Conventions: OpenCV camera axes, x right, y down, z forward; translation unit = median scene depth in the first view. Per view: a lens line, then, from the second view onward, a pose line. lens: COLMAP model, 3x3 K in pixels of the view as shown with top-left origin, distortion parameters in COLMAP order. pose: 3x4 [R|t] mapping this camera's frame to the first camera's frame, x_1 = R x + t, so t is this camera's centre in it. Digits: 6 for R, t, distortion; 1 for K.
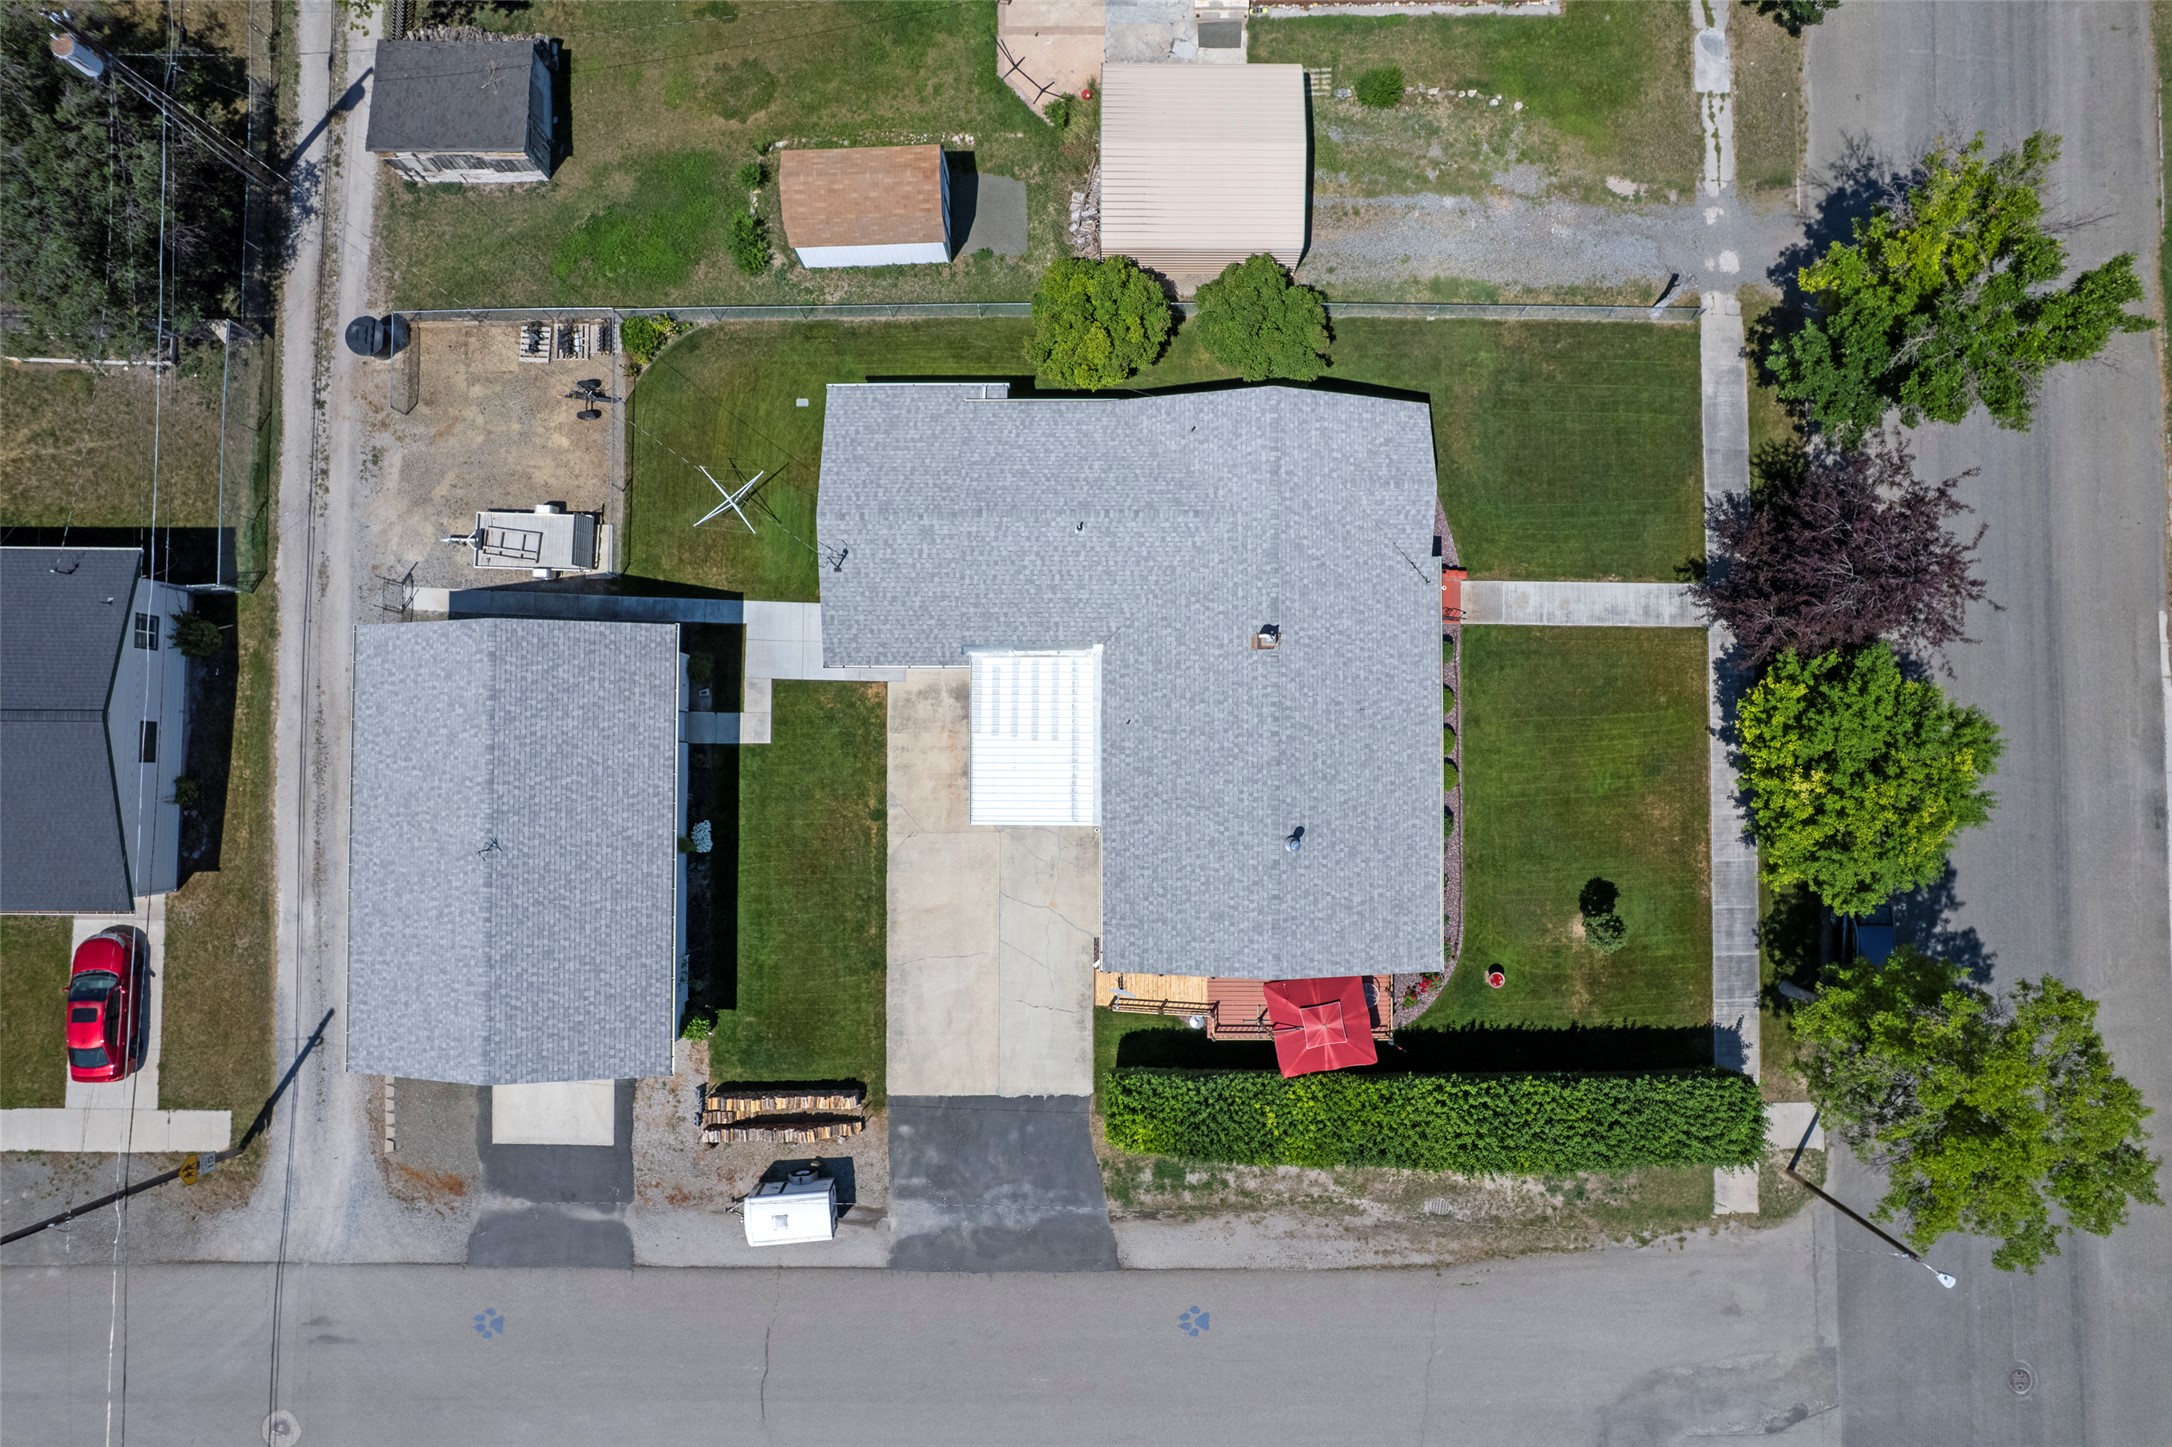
lens RADIAL K [[1394.1, 0, 1093.5], [0, 1394.1, 725.1], [0, 0, 1]] dist [-0.081310, 0.072697]
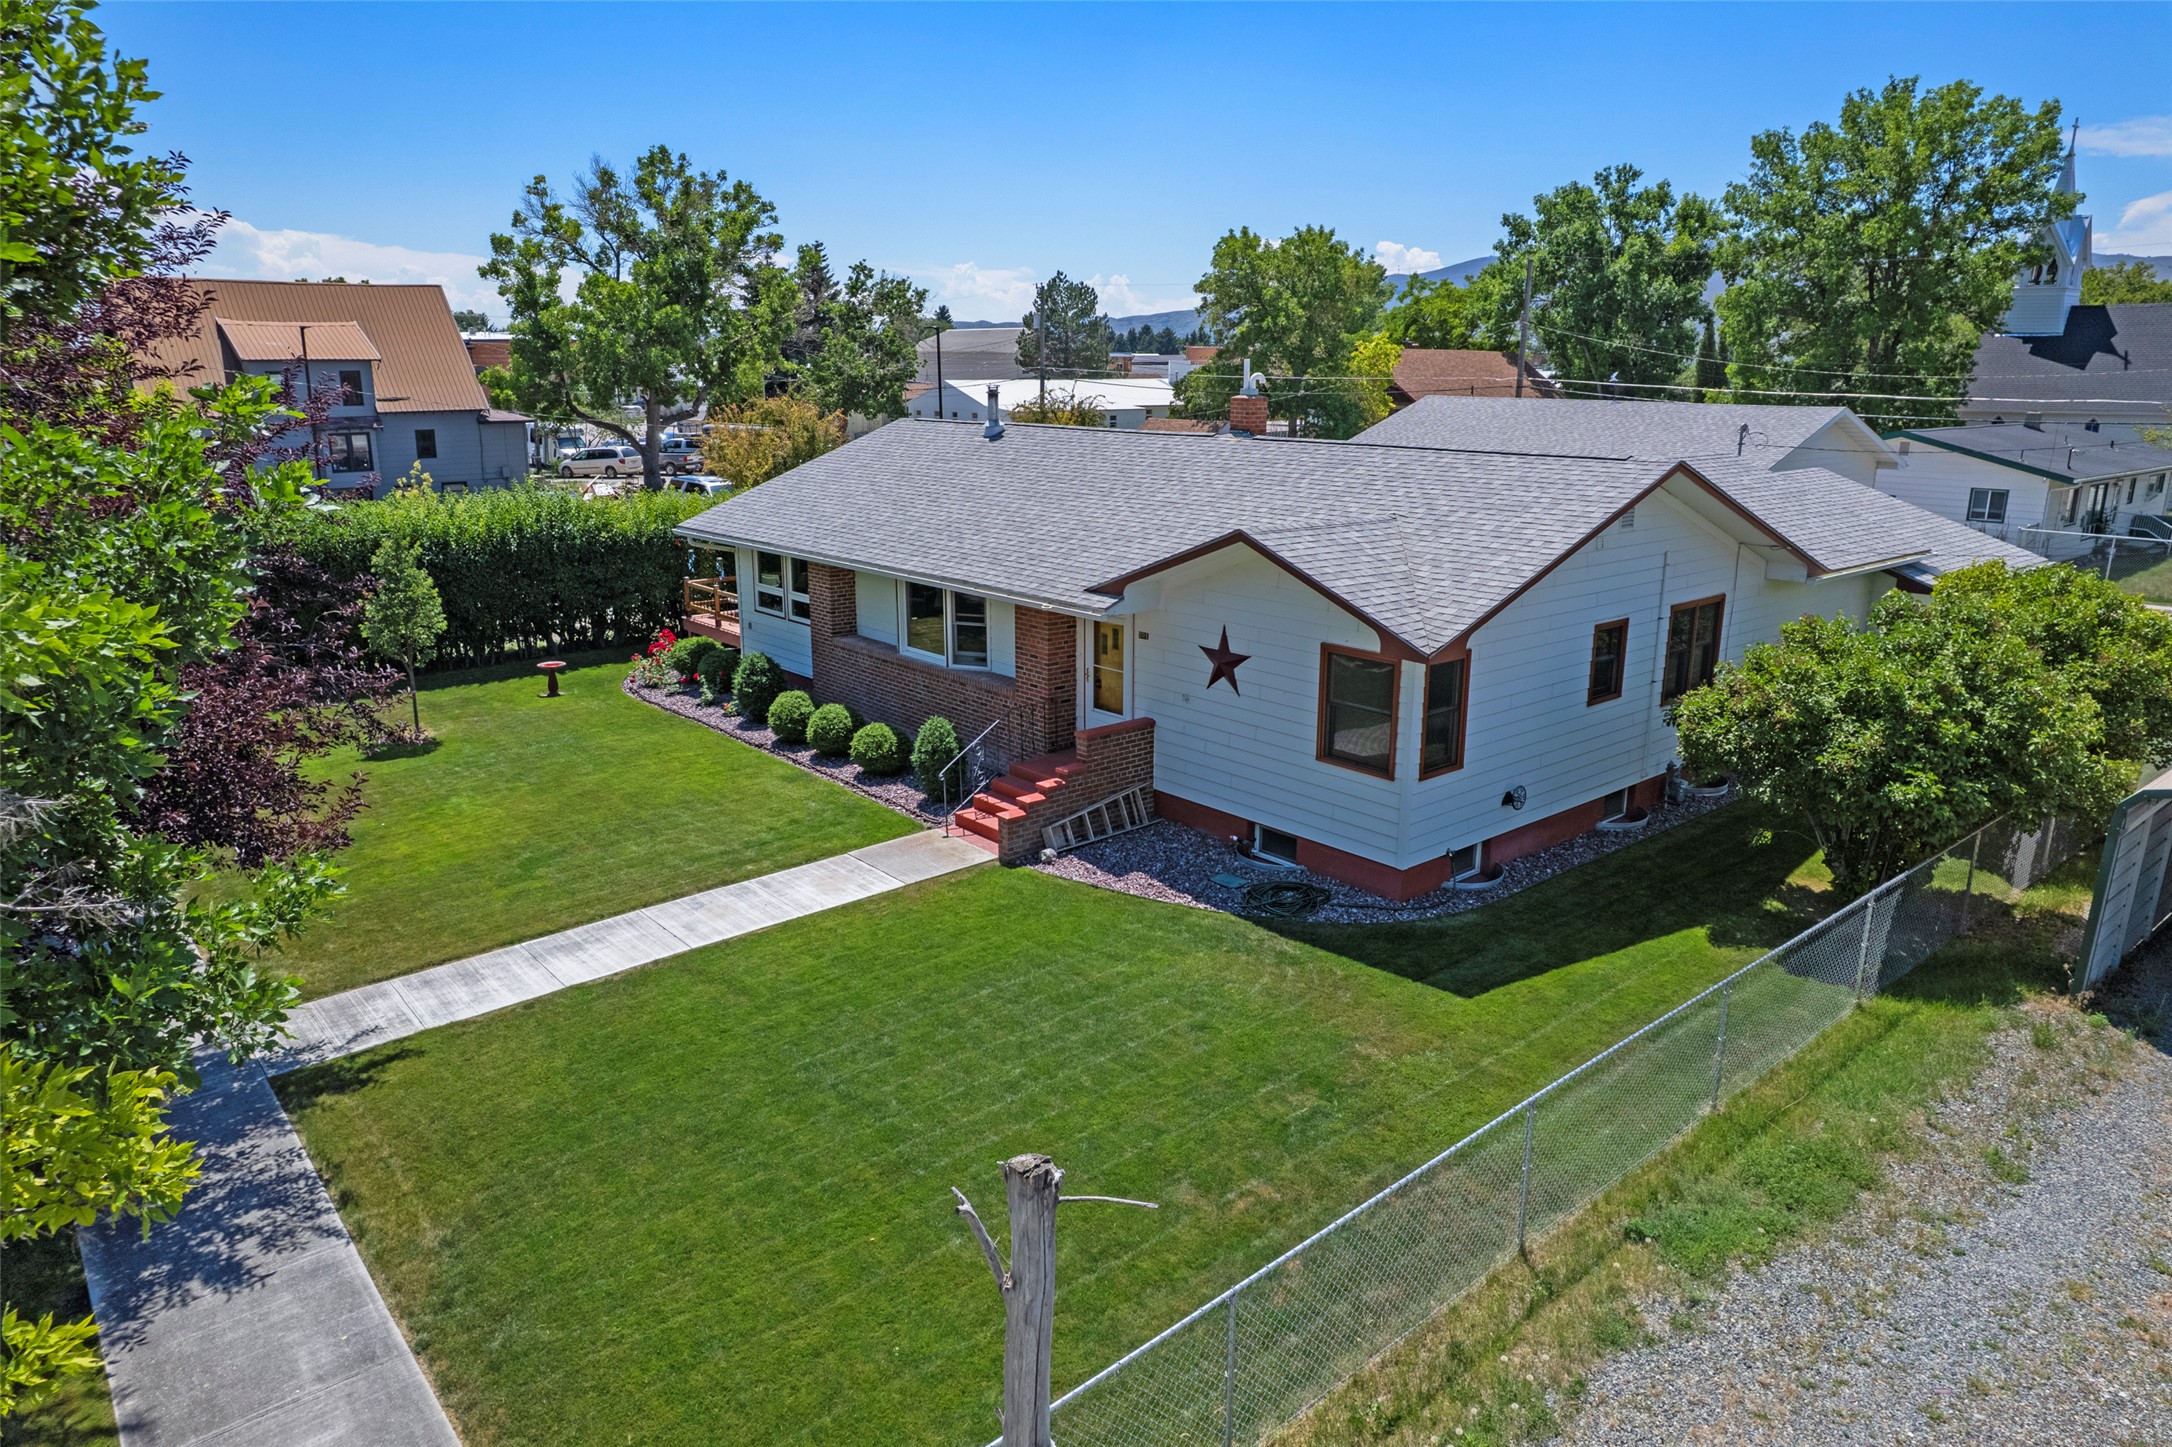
lens RADIAL K [[1394.1, 0, 1085.9], [0, 1394.1, 728.4], [0, 0, 1]] dist [-0.081310, 0.072697]
pose [[-0.759203, 0.161902, -0.630396, 0.489872], [-0.650408, -0.152854, 0.744047, -0.405870], [0.024104, 0.974896, 0.221350, 0.889828]]
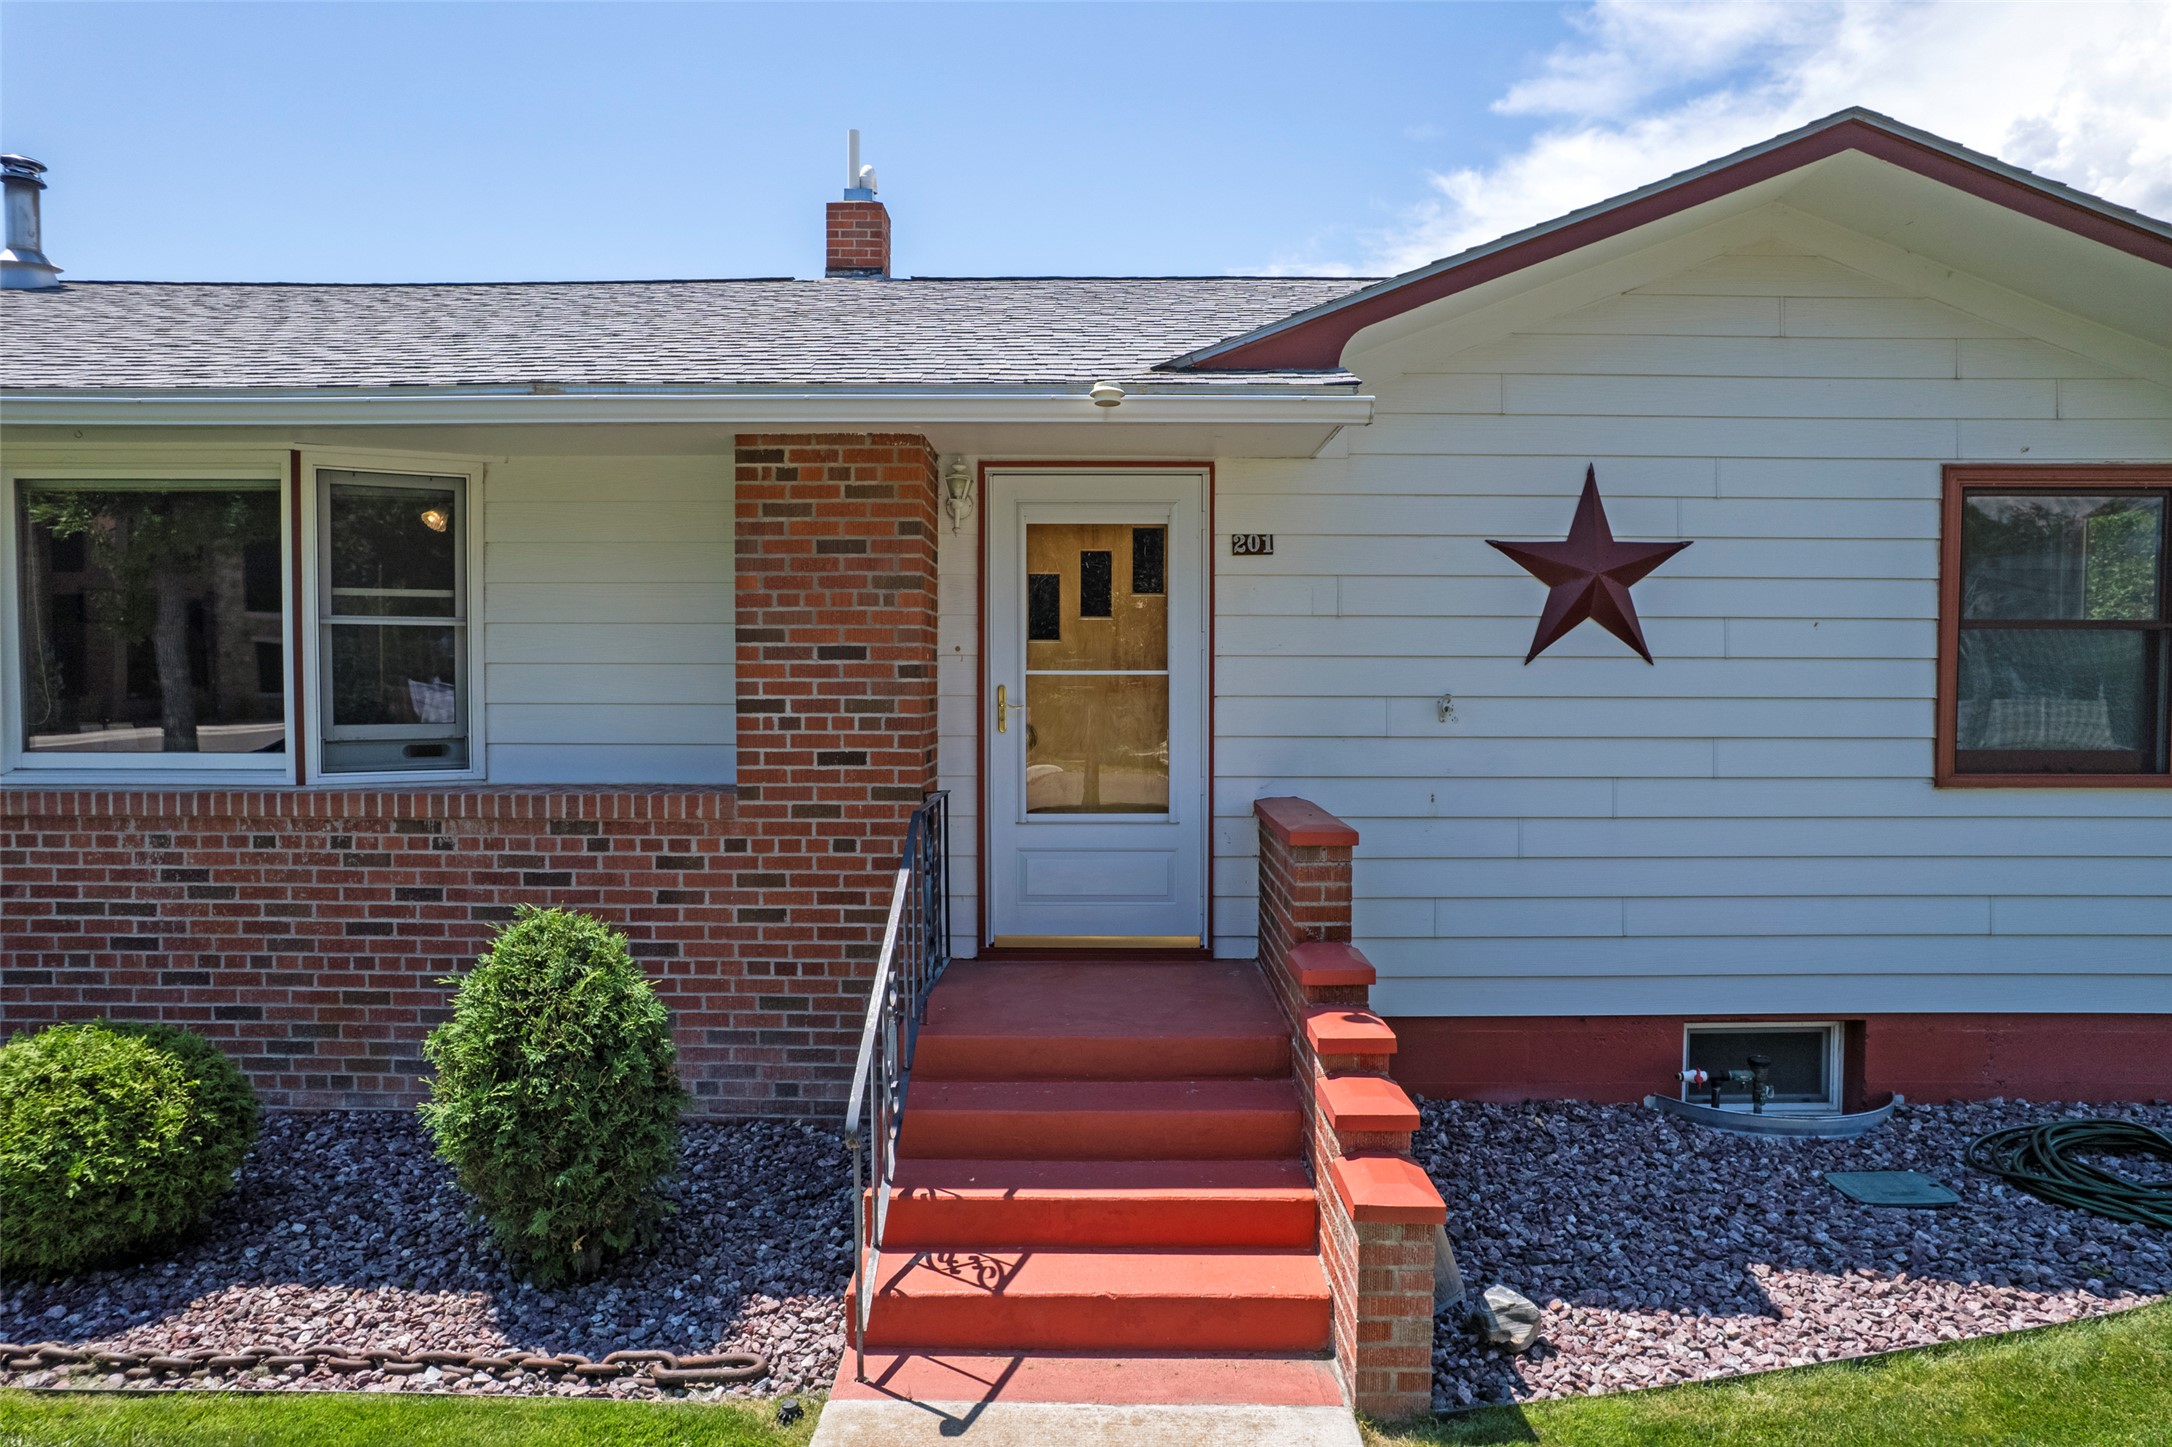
lens RADIAL K [[1394.1, 0, 1086.7], [0, 1394.1, 729.8], [0, 0, 1]] dist [-0.081310, 0.072697]
pose [[-0.006764, 0.035973, -0.999330, 0.348074], [-0.999186, 0.039491, 0.008185, -0.091487], [0.039759, 0.998572, 0.035677, 0.966897]]
